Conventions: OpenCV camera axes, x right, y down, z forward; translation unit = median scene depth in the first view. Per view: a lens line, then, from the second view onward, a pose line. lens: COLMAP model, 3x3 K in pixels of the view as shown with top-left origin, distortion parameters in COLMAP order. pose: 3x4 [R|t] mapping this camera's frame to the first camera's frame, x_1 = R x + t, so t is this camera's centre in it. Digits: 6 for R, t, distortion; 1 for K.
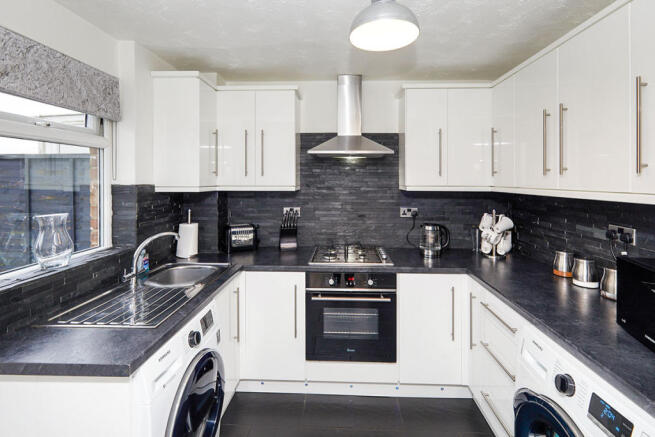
lens RADIAL K [[315.9, 0, 328.9], [0, 315.9, 177.7], [0, 0, 1]] dist [0.000824, -0.000144]
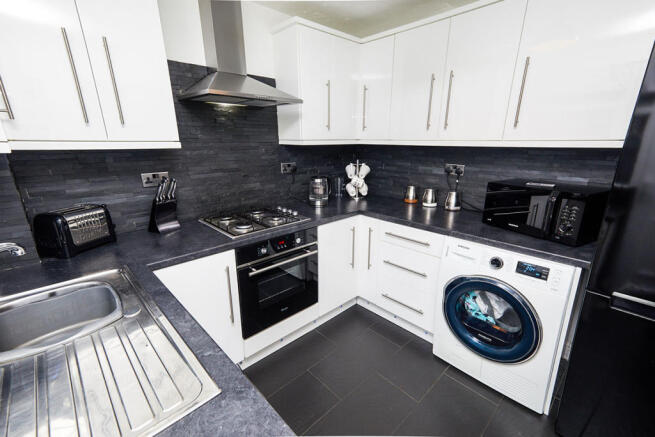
lens RADIAL K [[291.0, 0, 327.5], [0, 291.0, 218.5], [0, 0, 1]] dist [0.000176, 0.000001]
pose [[0.697397, -0.194293, 0.689846, -0.383404], [-0.001046, 0.962274, 0.272079, 0.016037], [-0.716685, -0.190468, 0.670884, 0.310065]]
